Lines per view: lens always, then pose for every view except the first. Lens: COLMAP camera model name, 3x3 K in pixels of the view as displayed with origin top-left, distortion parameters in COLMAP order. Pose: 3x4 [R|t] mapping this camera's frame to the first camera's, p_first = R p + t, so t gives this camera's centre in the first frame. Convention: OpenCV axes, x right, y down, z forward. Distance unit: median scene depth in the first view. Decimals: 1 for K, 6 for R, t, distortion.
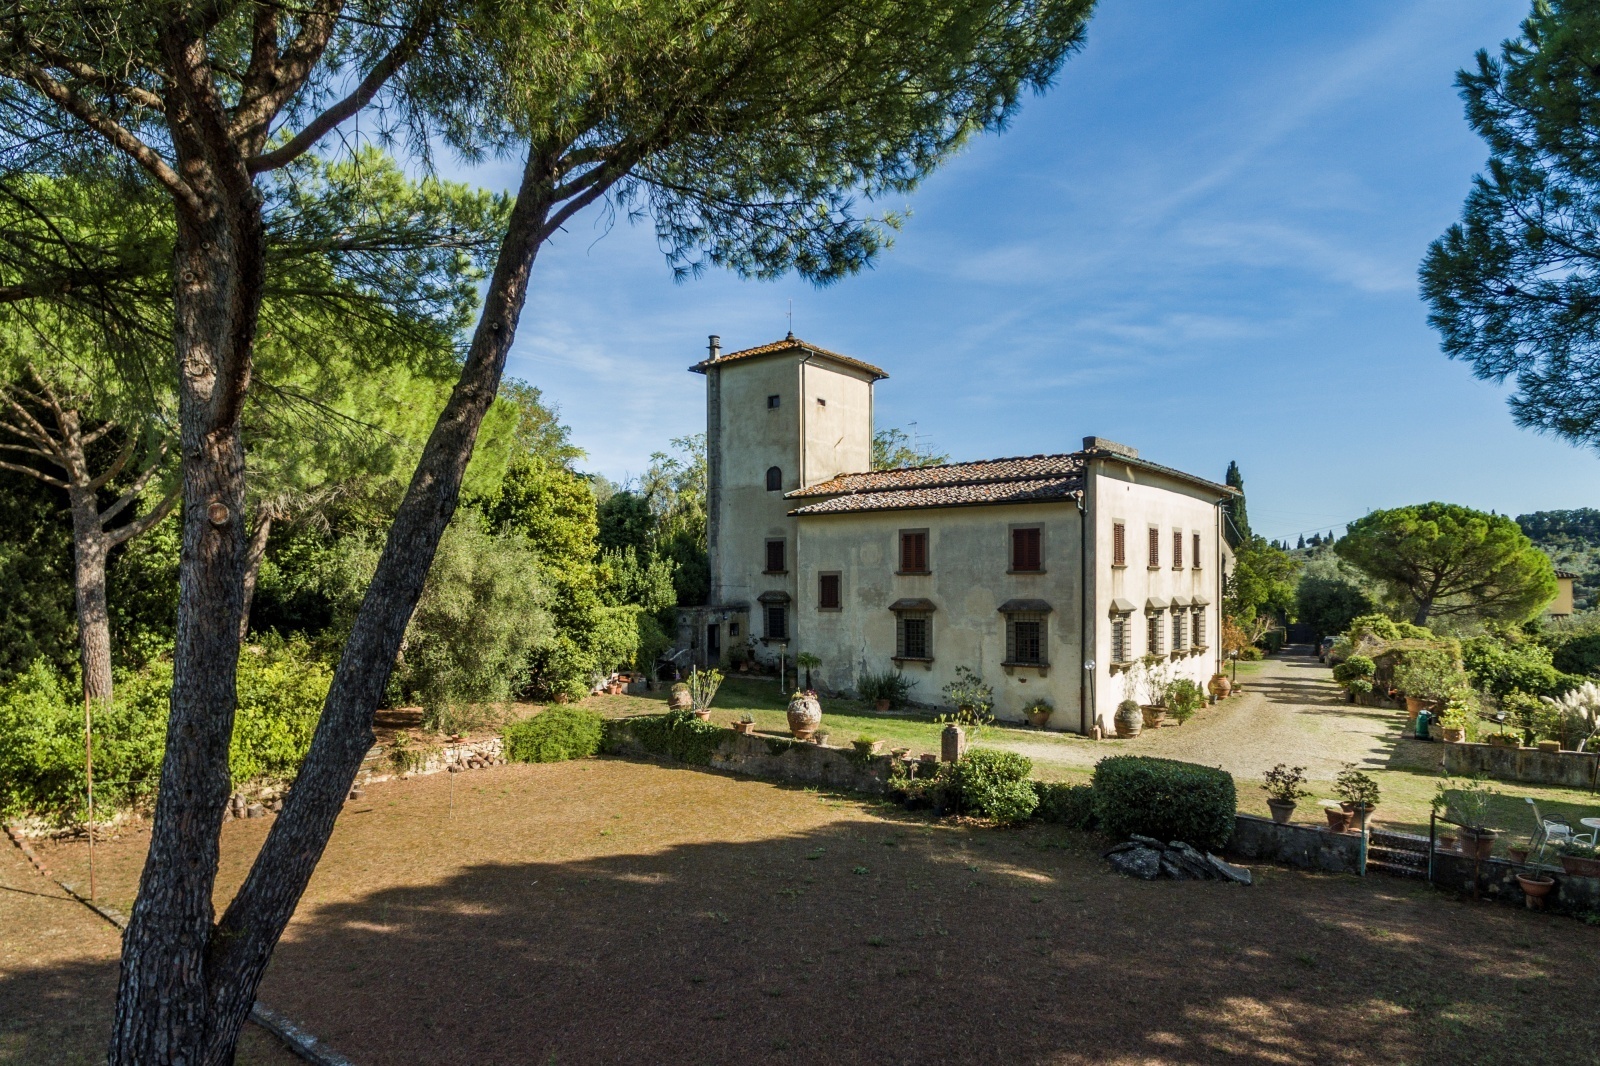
lens RADIAL K [[925.2, 0, 786.5], [0, 925.2, 586.8], [0, 0, 1]] dist [-0.006593, 0.010234]
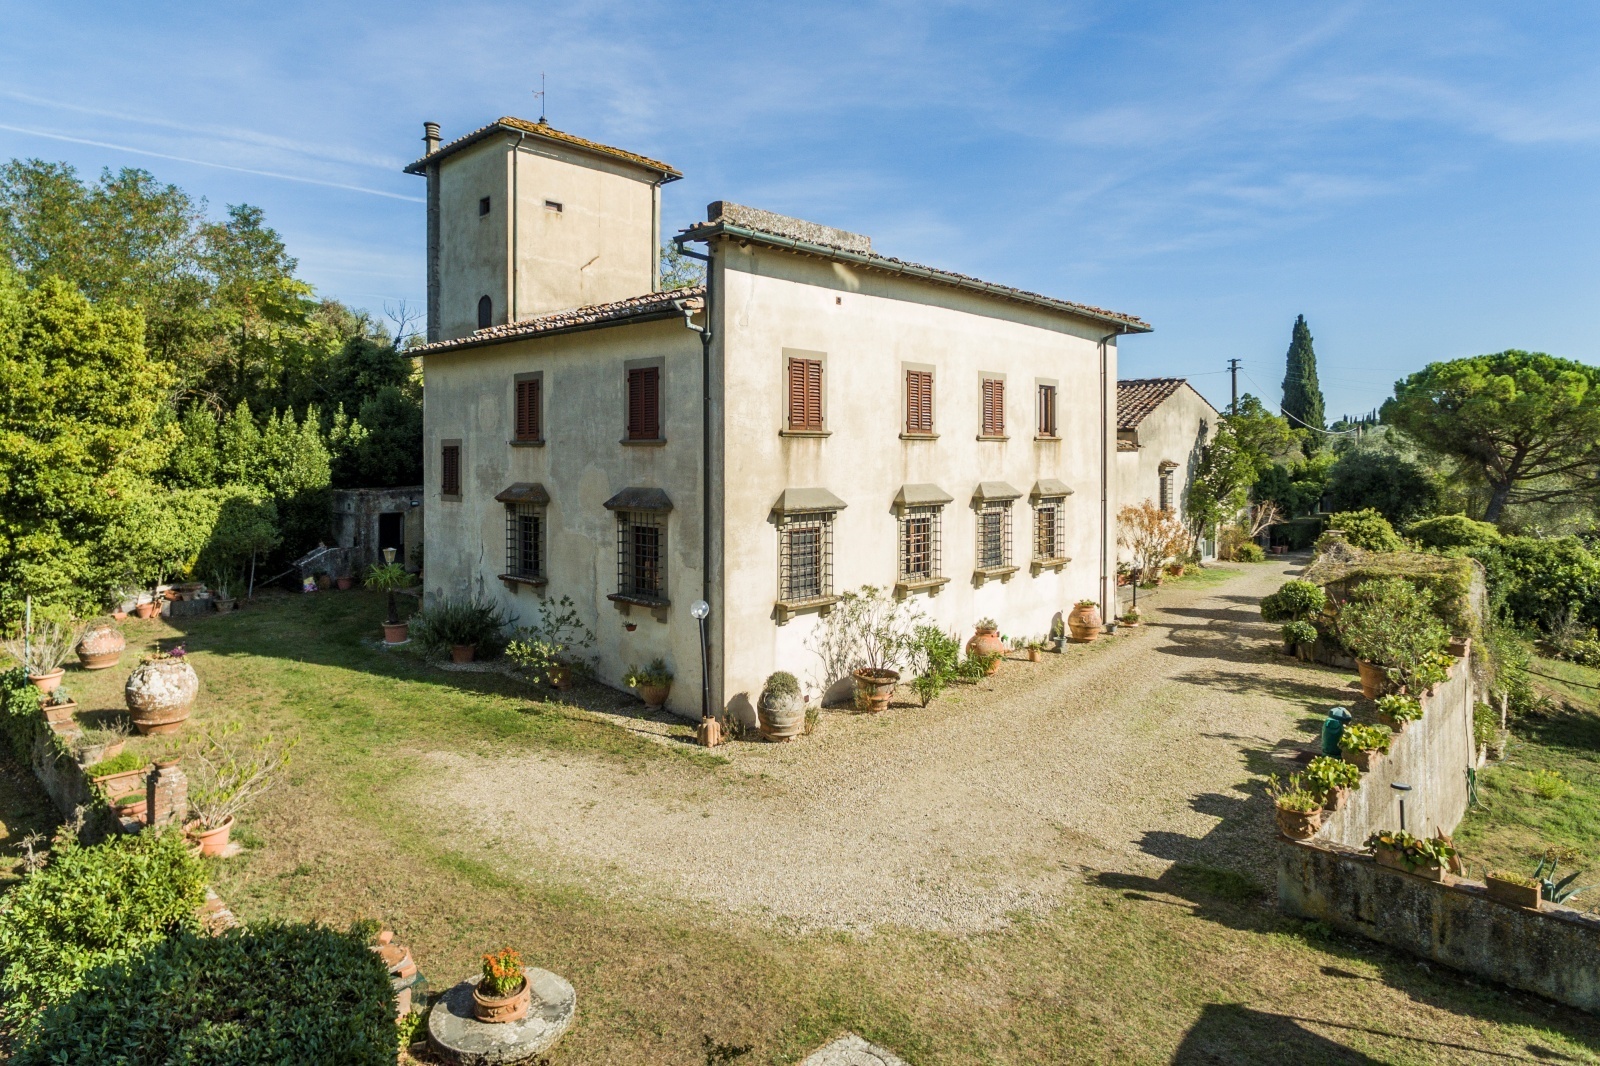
lens RADIAL K [[925.2, 0, 787.7], [0, 925.2, 448.6], [0, 0, 1]] dist [-0.006593, 0.010234]
pose [[0.994717, 0.004702, -0.102548, 0.294589], [-0.005626, 0.999946, -0.008727, -0.005140], [0.102501, 0.009258, 0.994690, 0.303732]]
